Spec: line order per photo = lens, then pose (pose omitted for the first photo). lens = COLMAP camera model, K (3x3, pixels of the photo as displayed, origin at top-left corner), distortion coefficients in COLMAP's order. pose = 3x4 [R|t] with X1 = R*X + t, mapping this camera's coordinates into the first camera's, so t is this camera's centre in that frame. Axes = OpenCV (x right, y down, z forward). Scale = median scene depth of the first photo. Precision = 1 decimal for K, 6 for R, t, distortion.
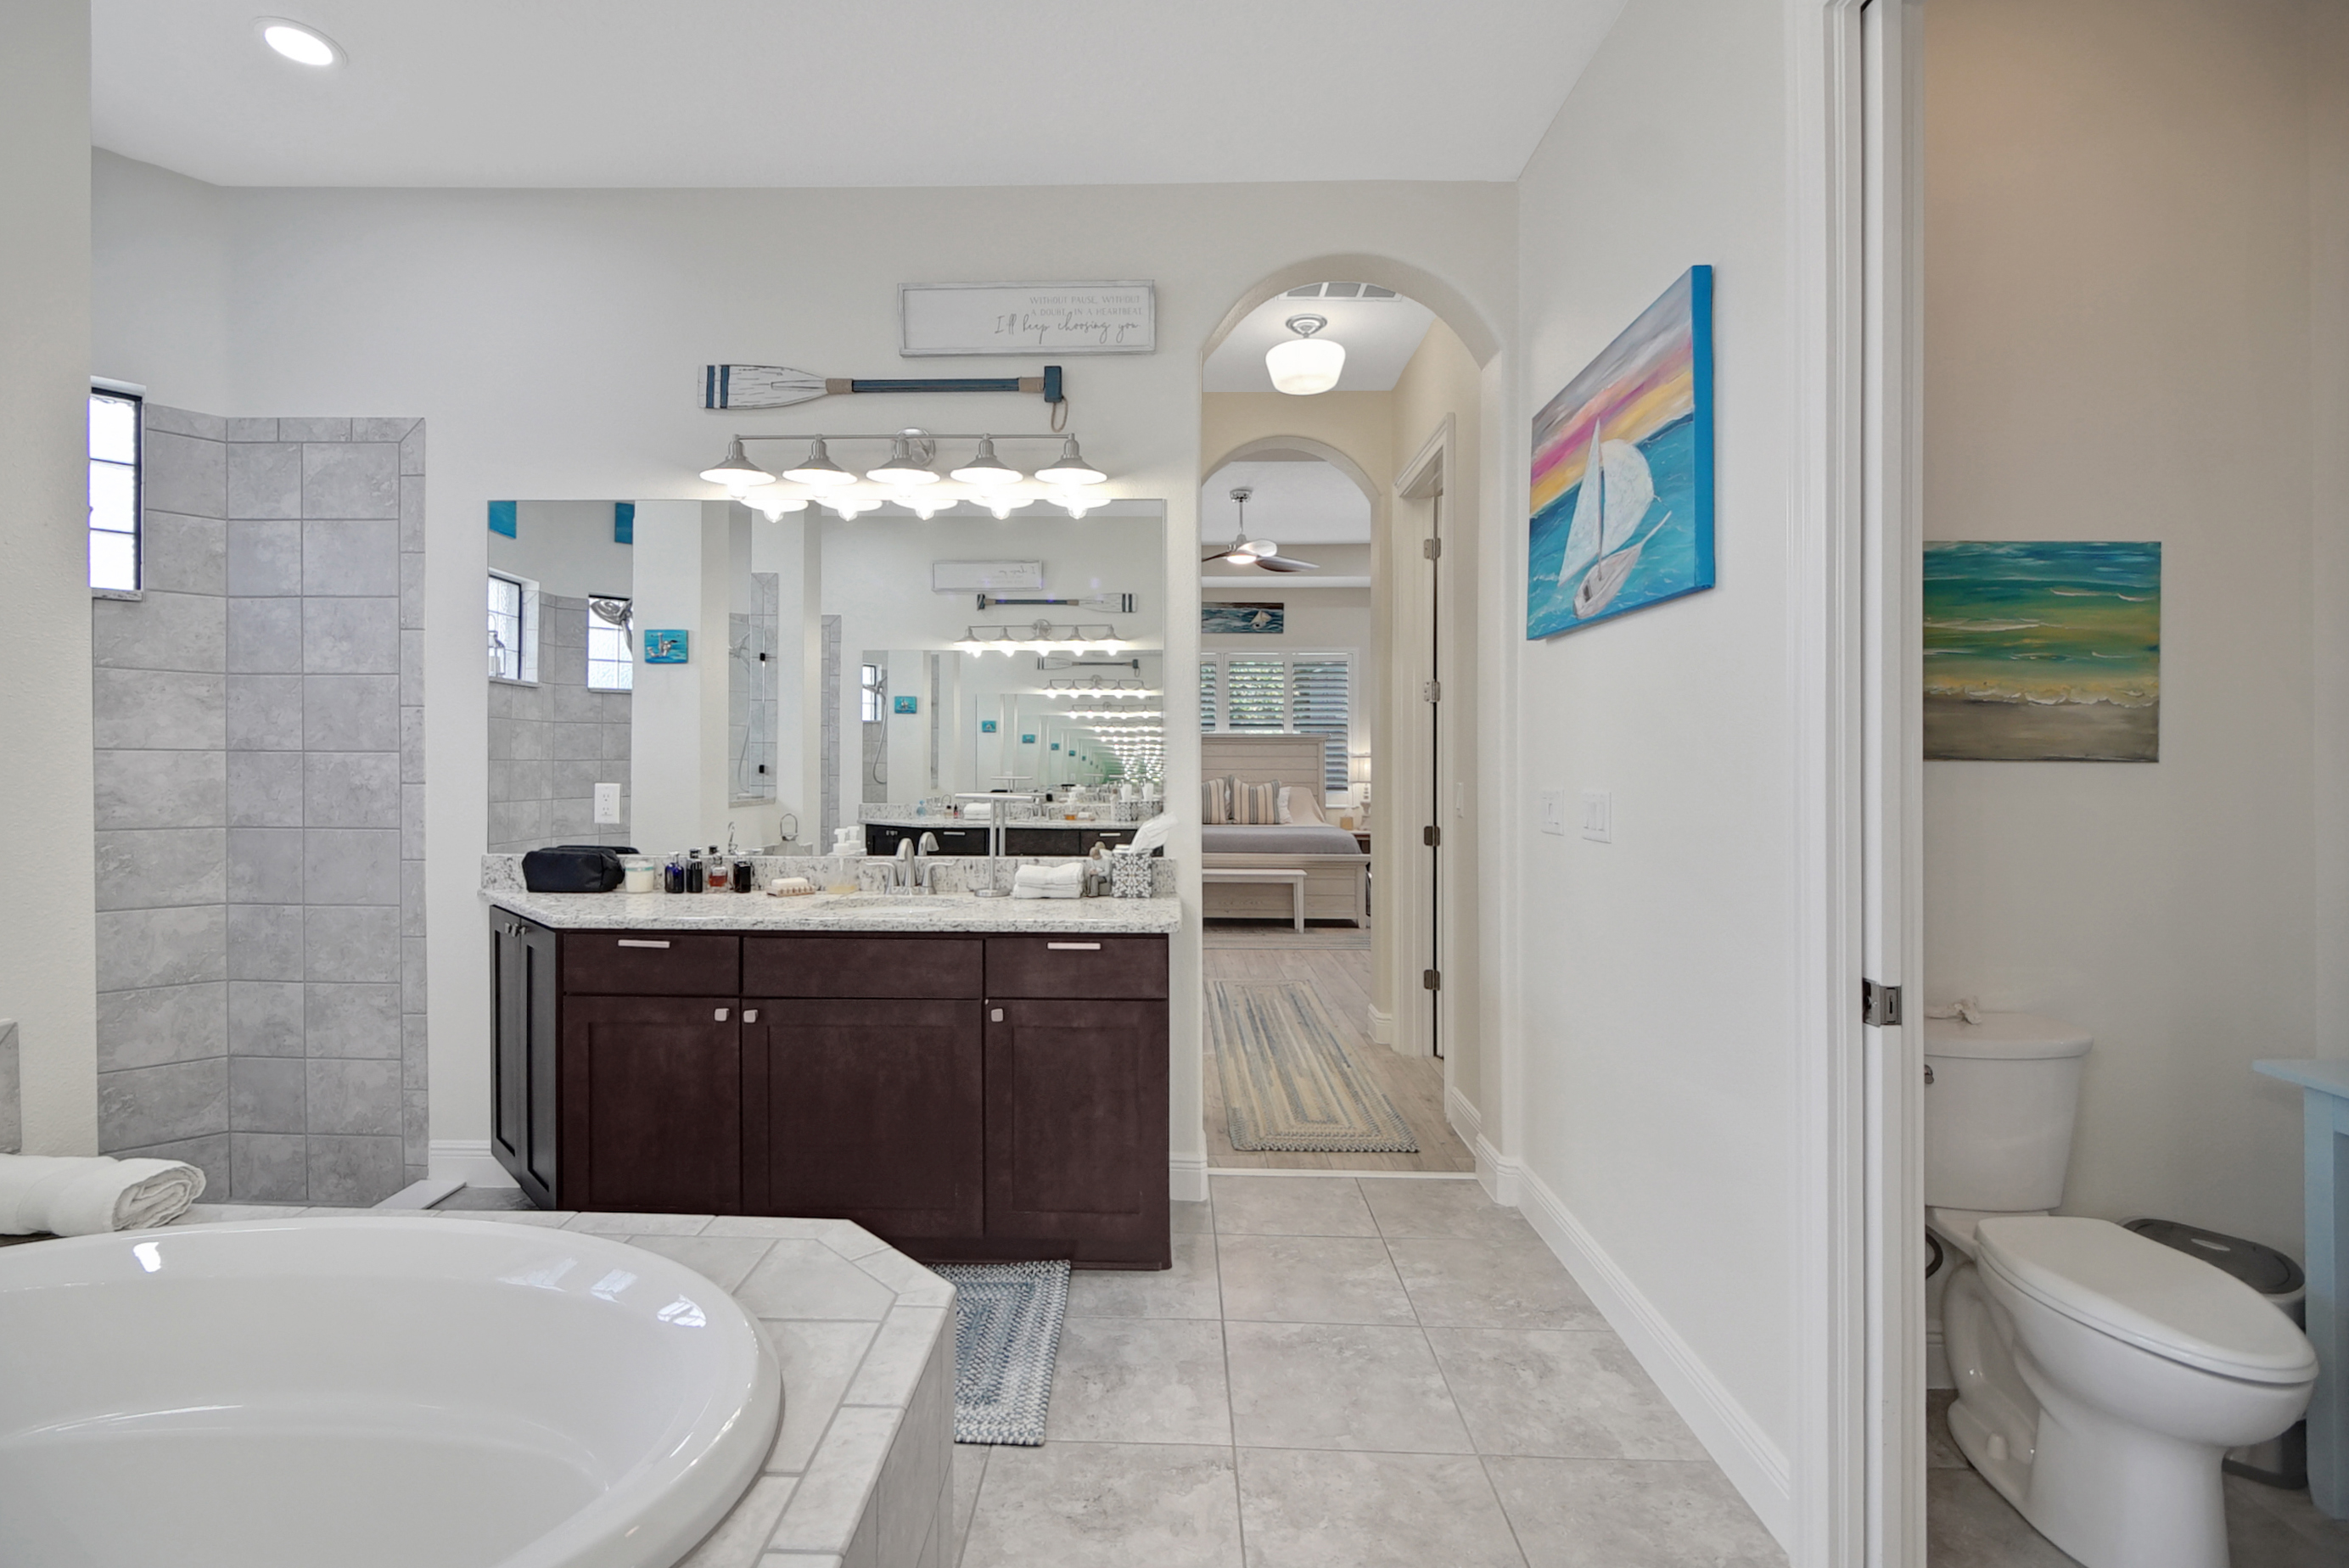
lens RADIAL K [[1071.0, 0, 1172.5], [0, 1071.0, 781.4], [0, 0, 1]] dist [-0.002821, -0.011373]
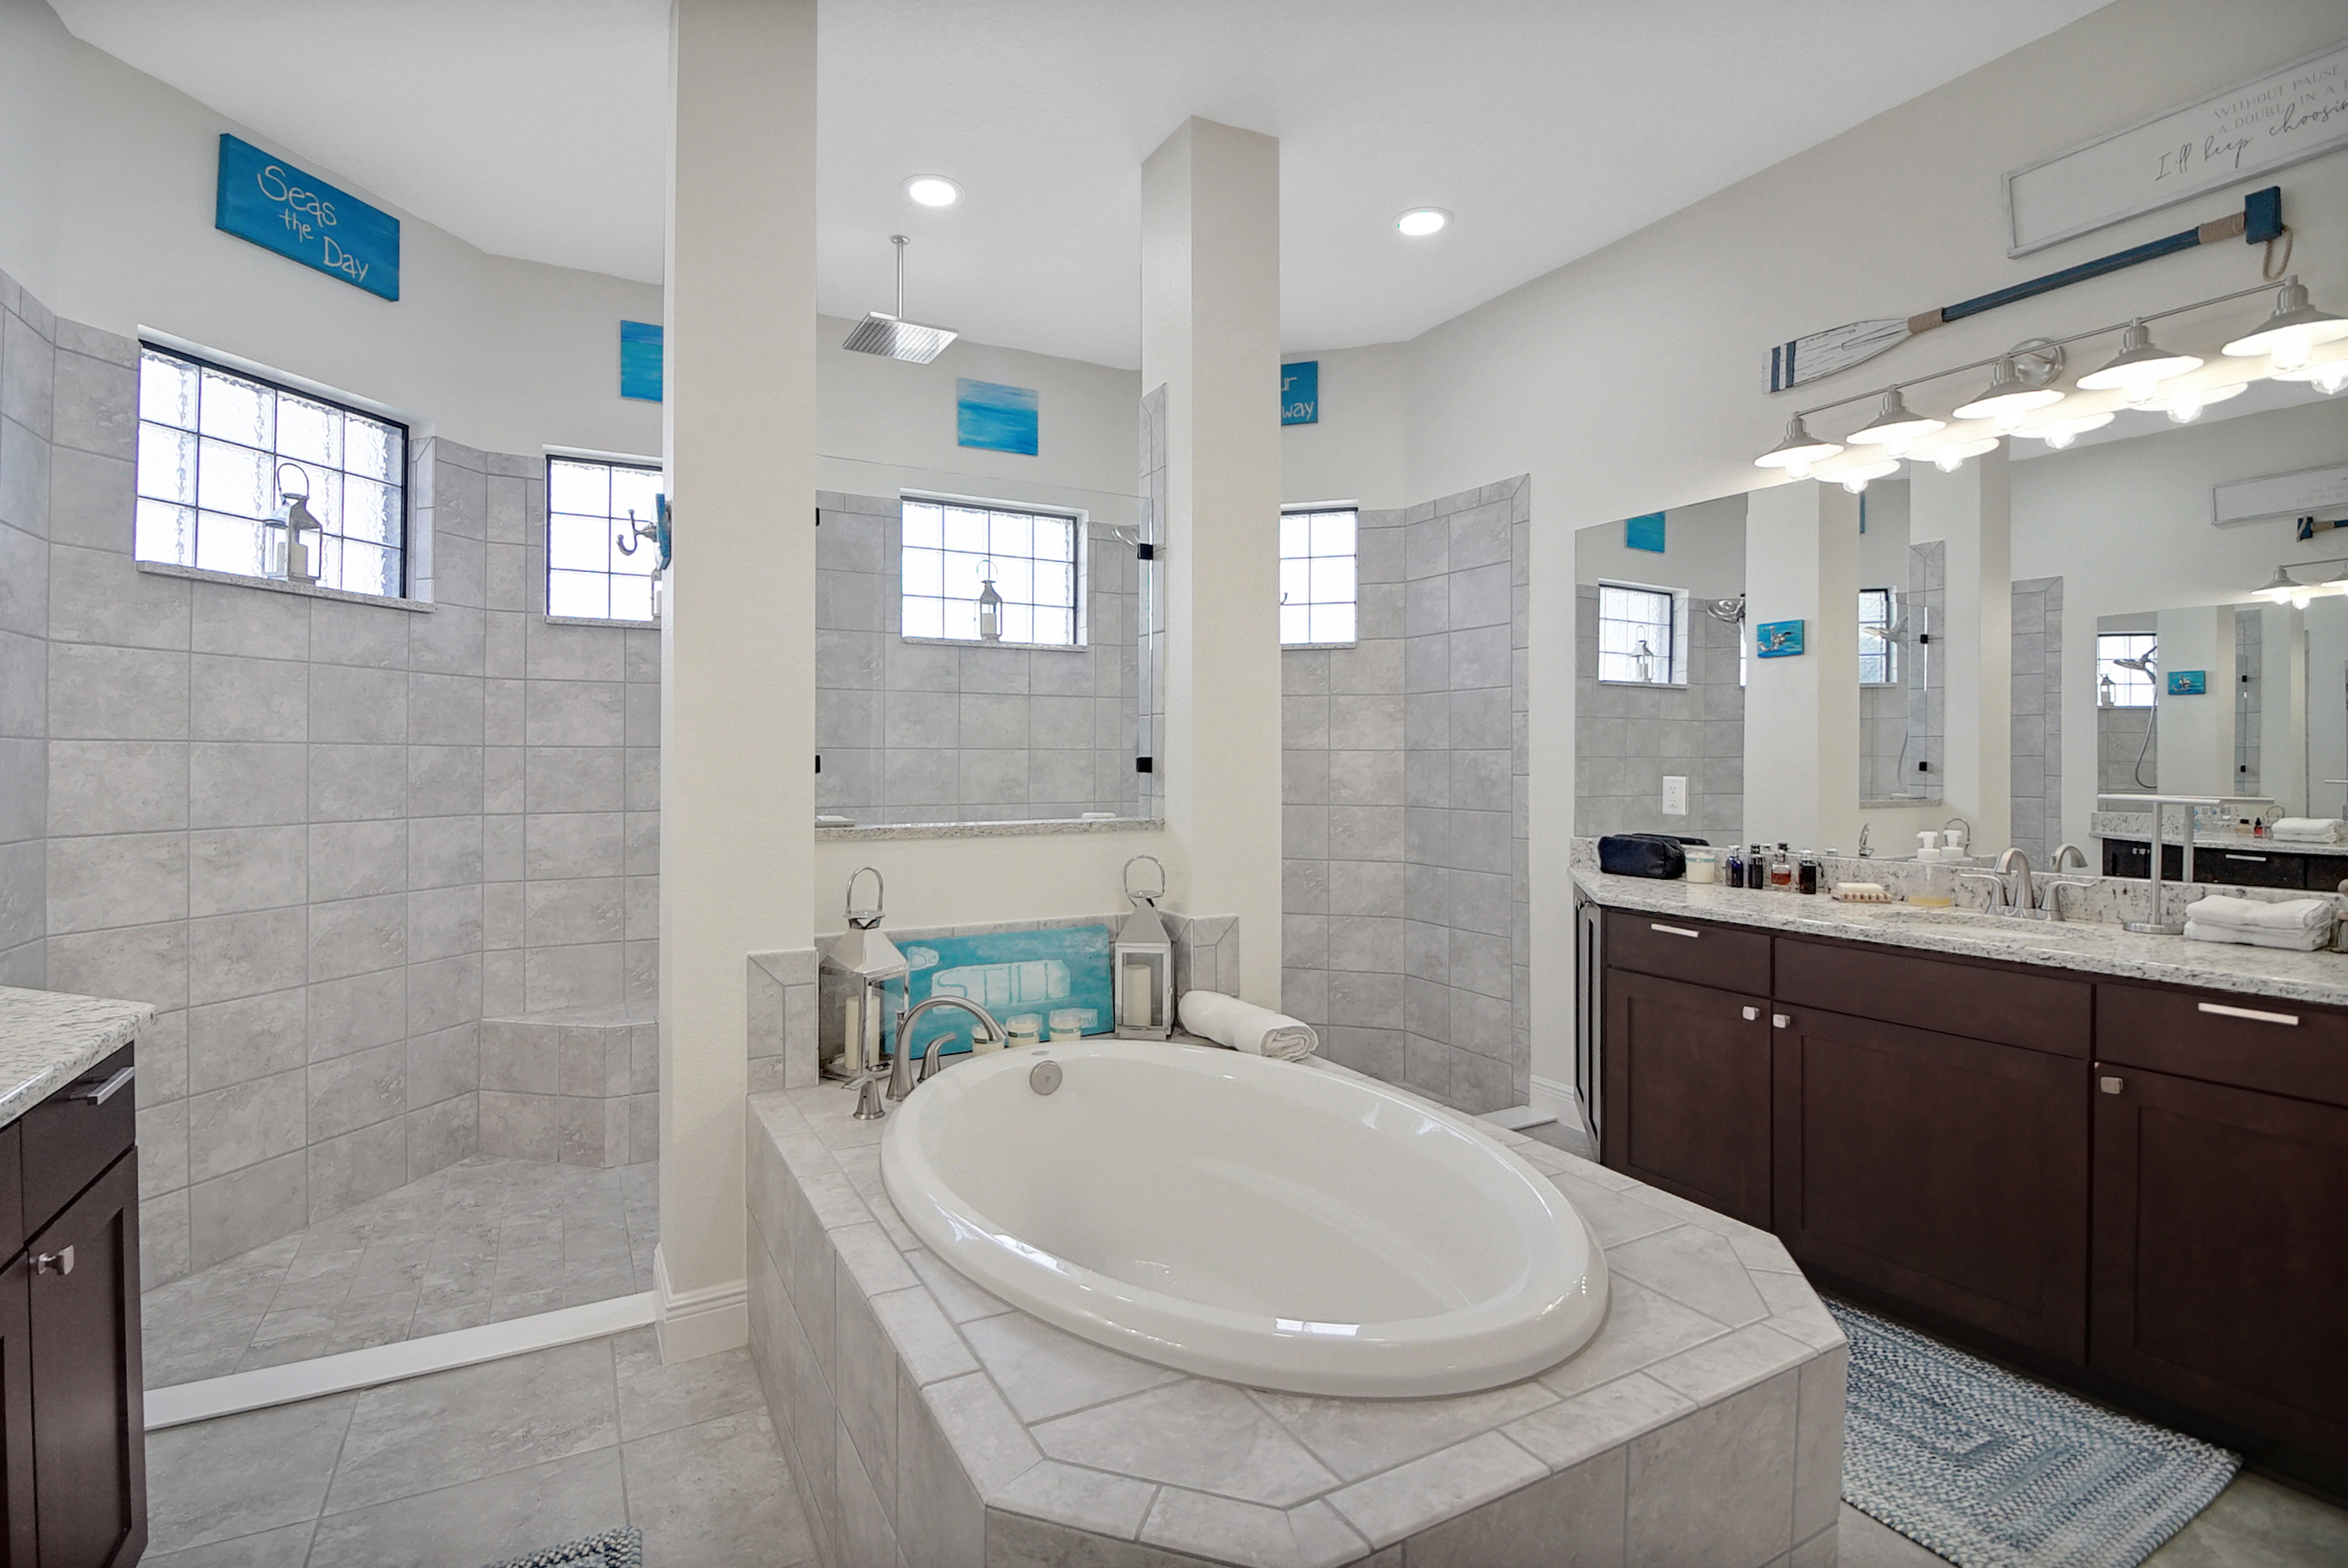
lens RADIAL K [[1048.5, 0, 1122.5], [0, 1048.5, 764.4], [0, 0, 1]] dist [-0.004047, -0.008832]
pose [[0.489450, -0.001843, -0.872029, 0.106633], [-0.011850, 0.999891, -0.008765, 0.004992], [0.871951, 0.014623, 0.489375, 0.022054]]
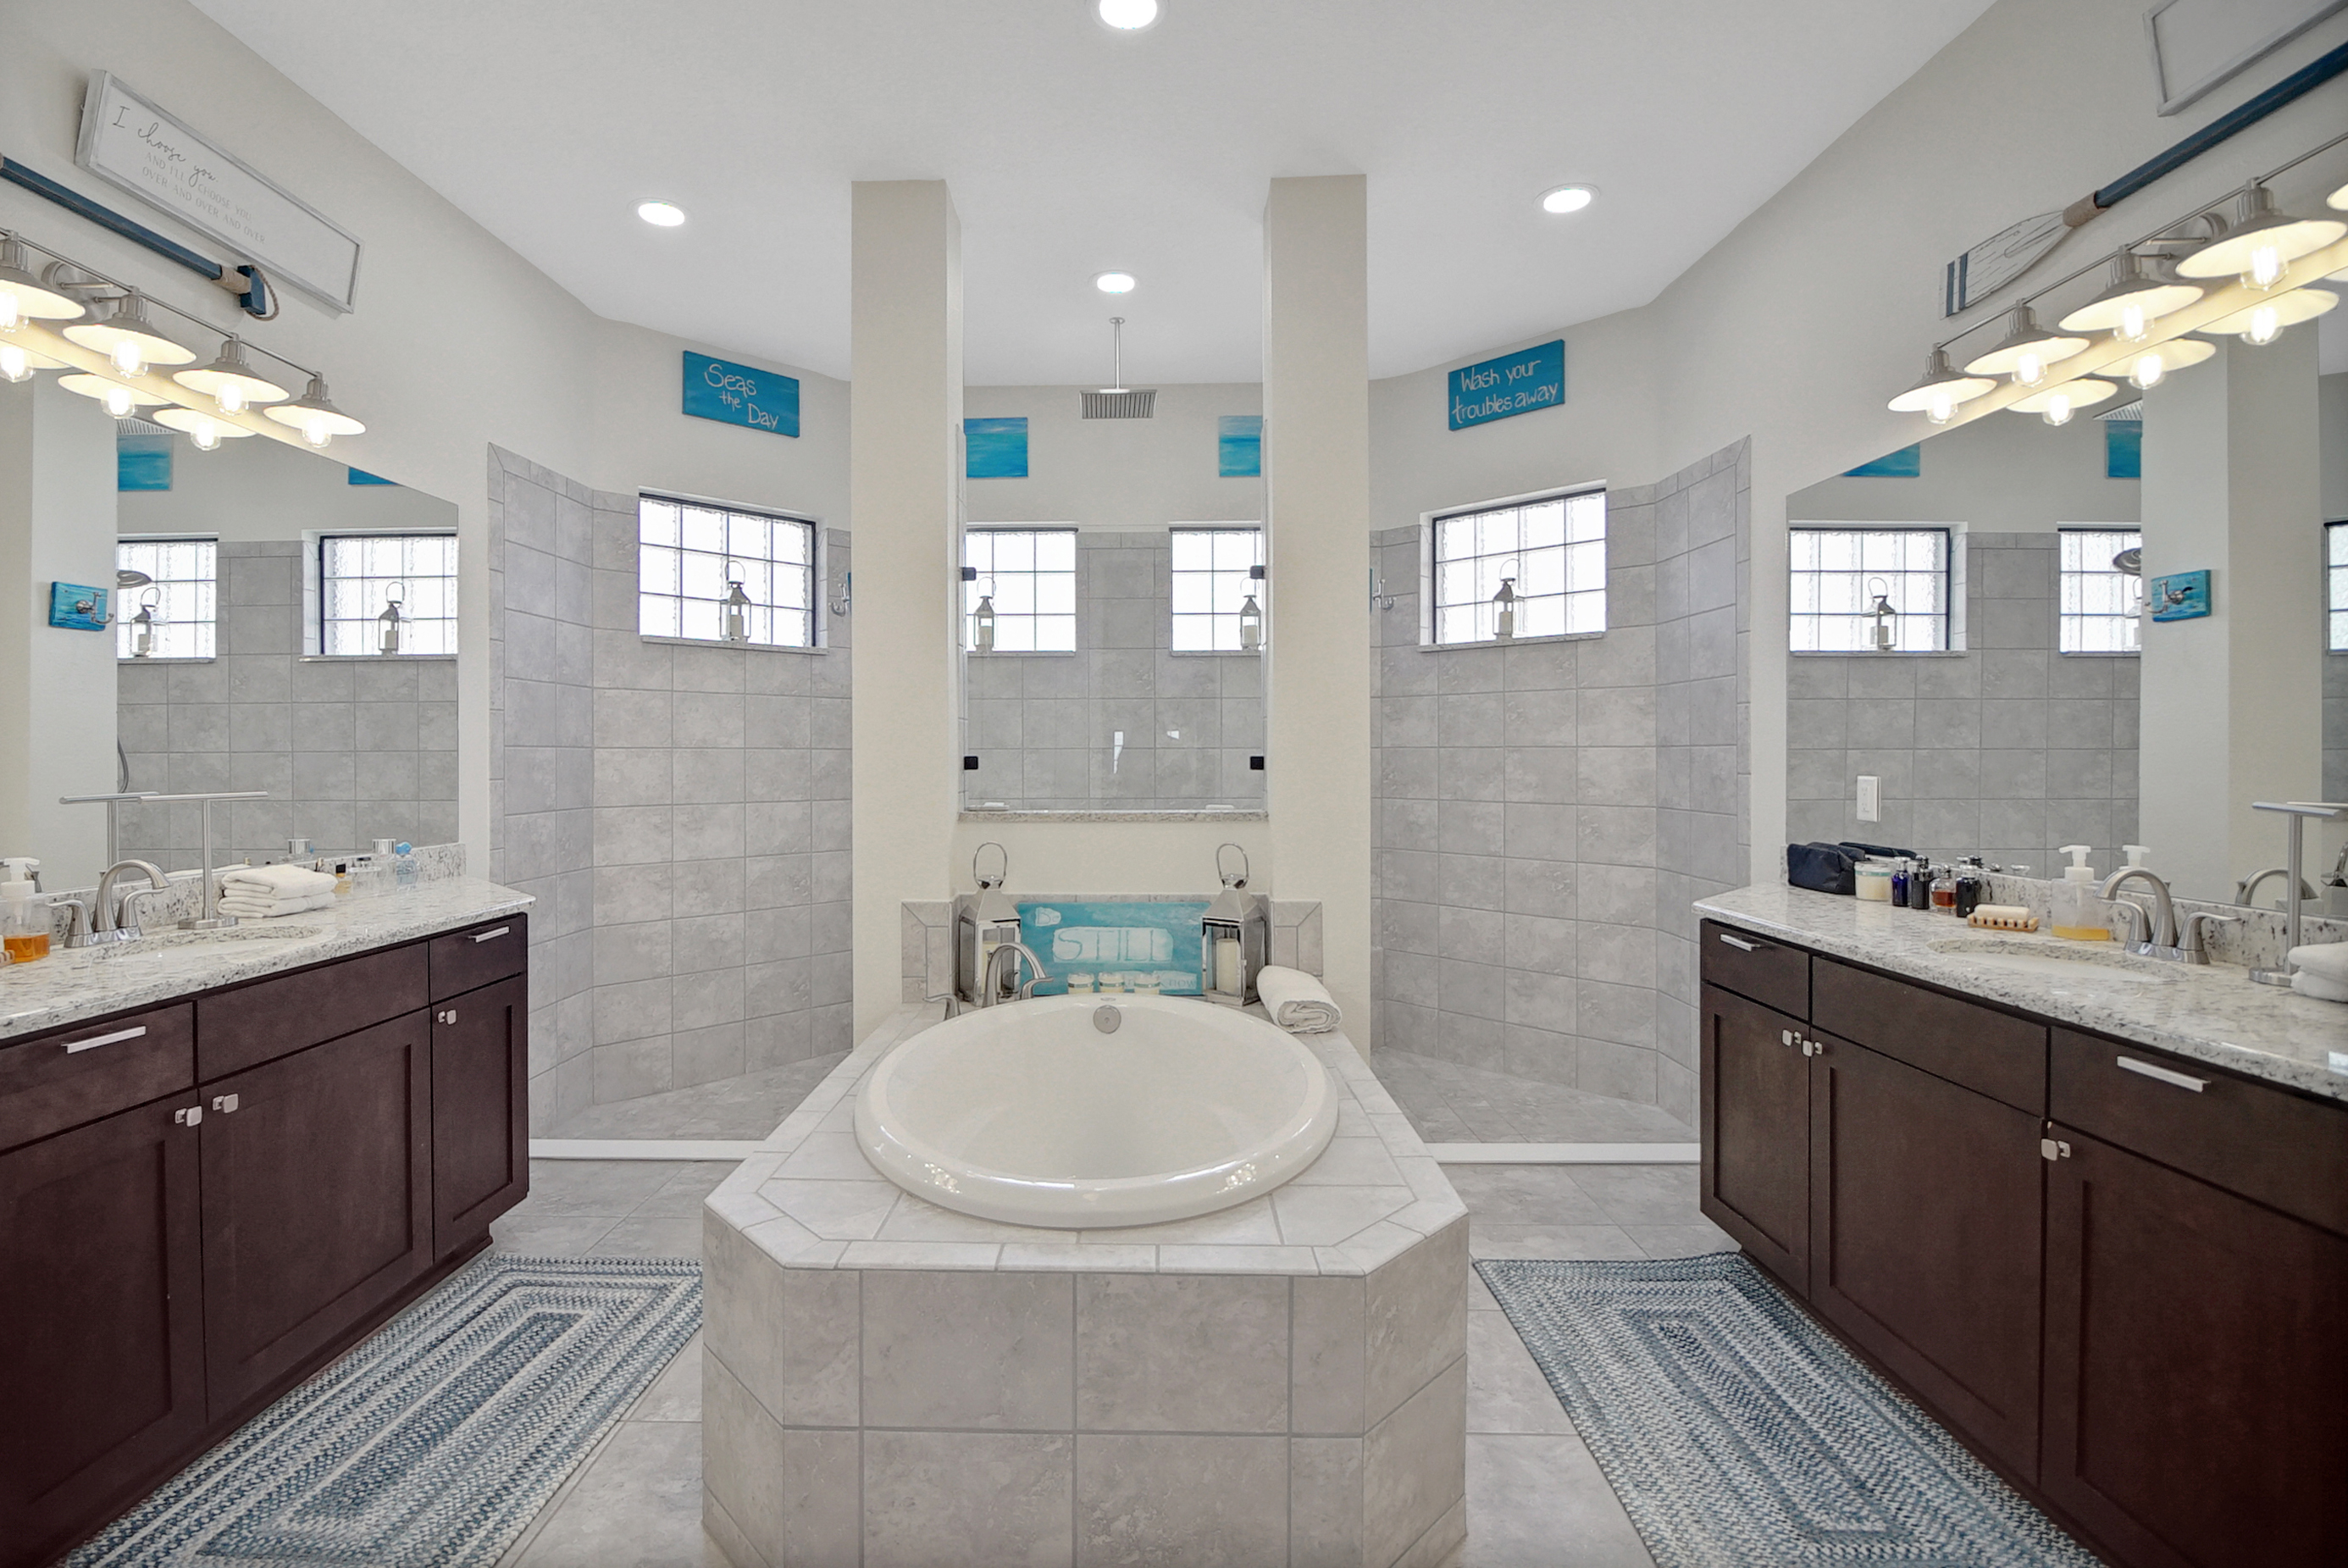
lens RADIAL K [[1070.7, 0, 1145.2], [0, 1070.7, 768.7], [0, 0, 1]] dist [-0.002821, -0.011373]
pose [[0.005229, 0.004470, -0.999976, 0.373107], [-0.013471, 0.999900, 0.004399, -0.000362], [0.999896, 0.013448, 0.005289, 0.386987]]
